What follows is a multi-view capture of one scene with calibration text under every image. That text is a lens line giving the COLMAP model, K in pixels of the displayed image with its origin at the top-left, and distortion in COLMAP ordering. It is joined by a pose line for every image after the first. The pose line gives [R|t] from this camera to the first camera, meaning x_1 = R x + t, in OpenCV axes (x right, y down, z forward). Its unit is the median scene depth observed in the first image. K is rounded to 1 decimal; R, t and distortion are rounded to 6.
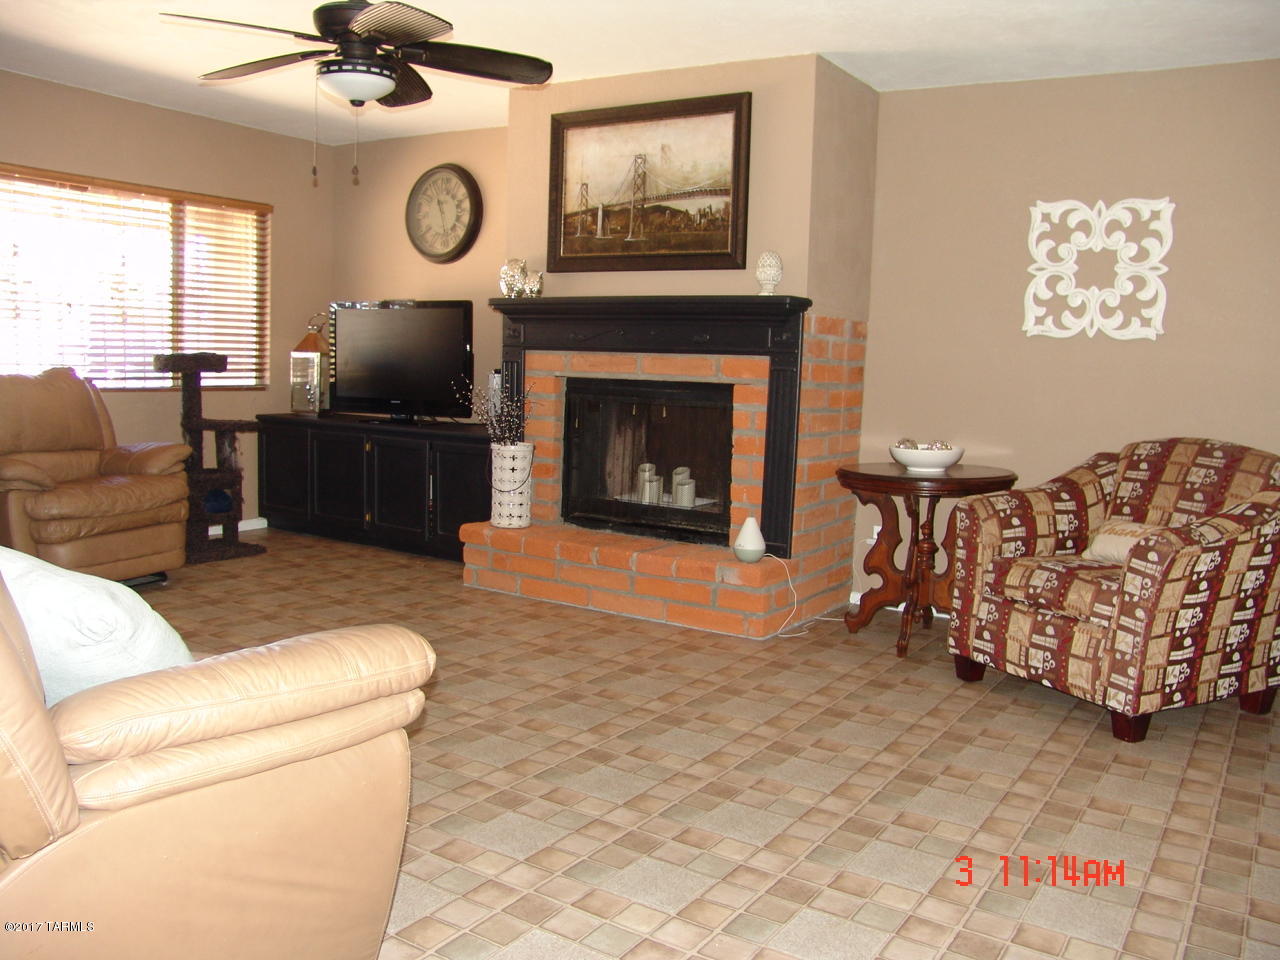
lens RADIAL K [[1068.0, 0, 628.5], [0, 1068.0, 482.3], [0, 0, 1]] dist [-0.161059, 0.147966]
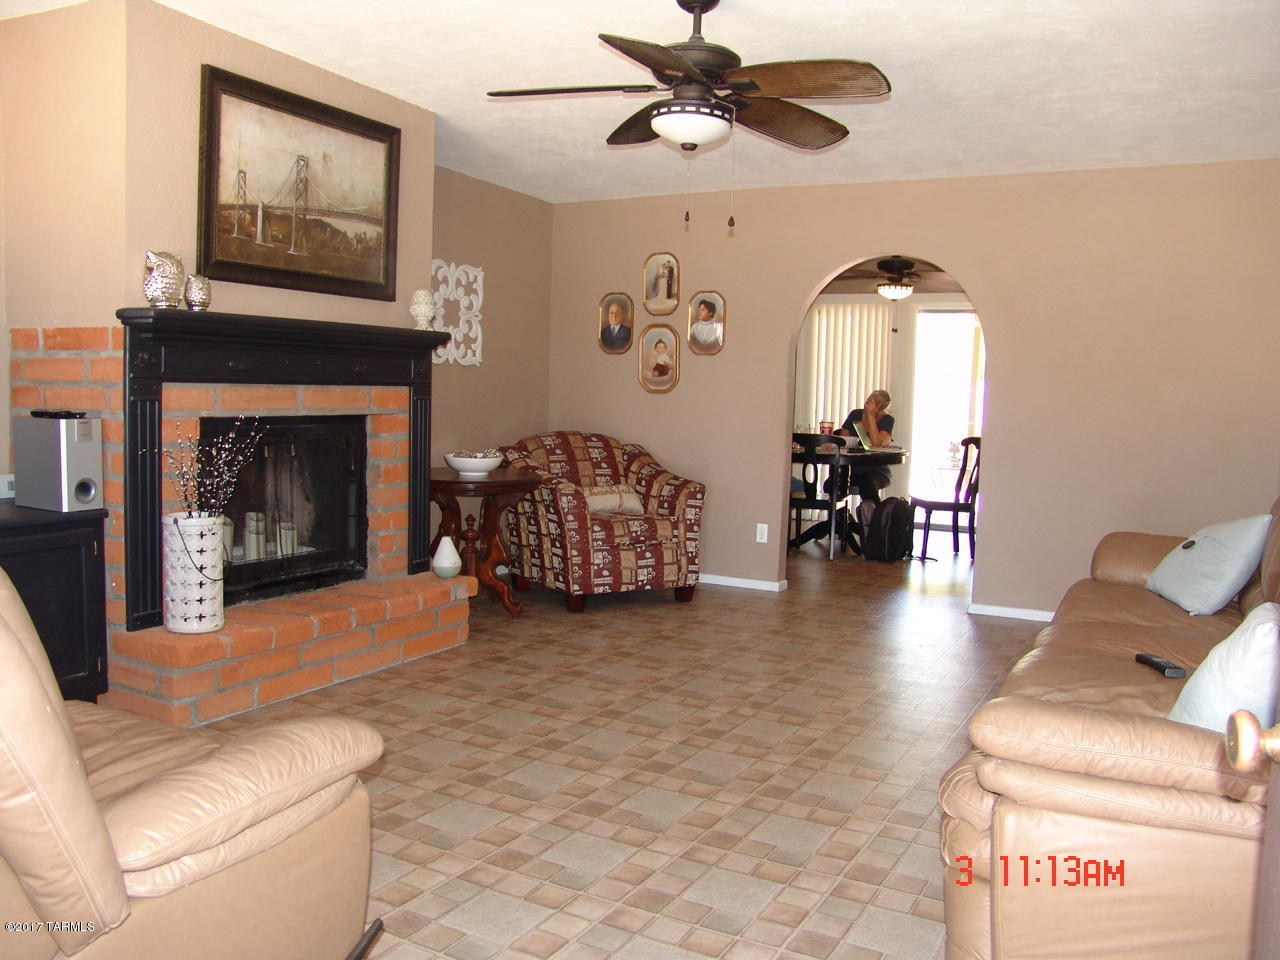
lens RADIAL K [[1068.0, 0, 628.5], [0, 1068.0, 482.3], [0, 0, 1]] dist [-0.161059, 0.147966]
pose [[-0.078425, -0.120083, 0.989661, -0.906479], [0.081707, 0.988605, 0.126430, -0.135150], [-0.993566, 0.090778, -0.067720, 0.832874]]
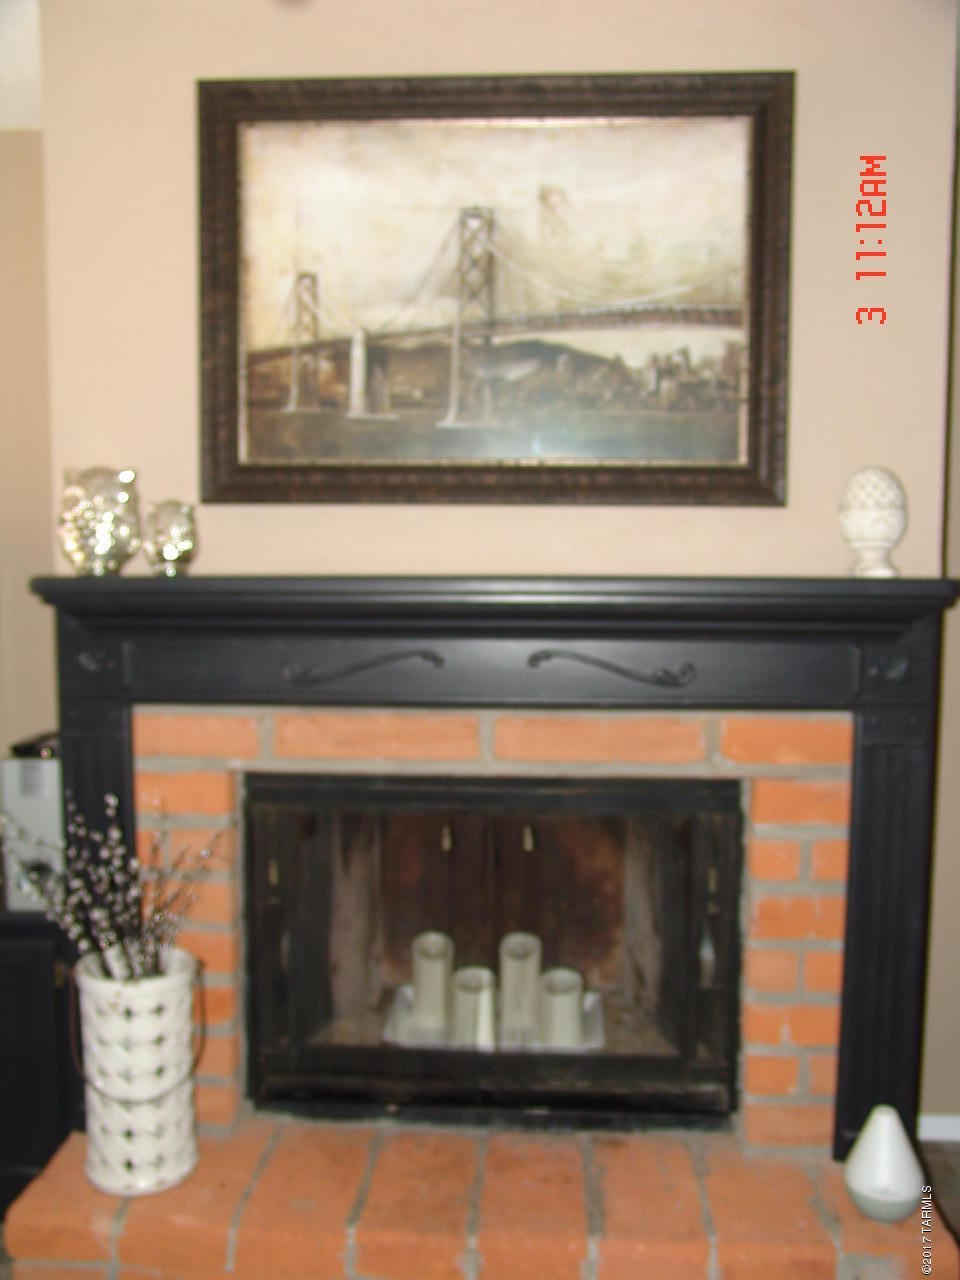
lens RADIAL K [[1247.9, 0, 480.0], [0, 1247.9, 640.0], [0, 0, 1]] dist [-0.181169, 0.391954]
pose [[0.865705, -0.079598, 0.494184, -0.230134], [0.082262, 0.996476, 0.016396, -0.162147], [-0.493748, 0.026459, 0.869203, 0.620288]]
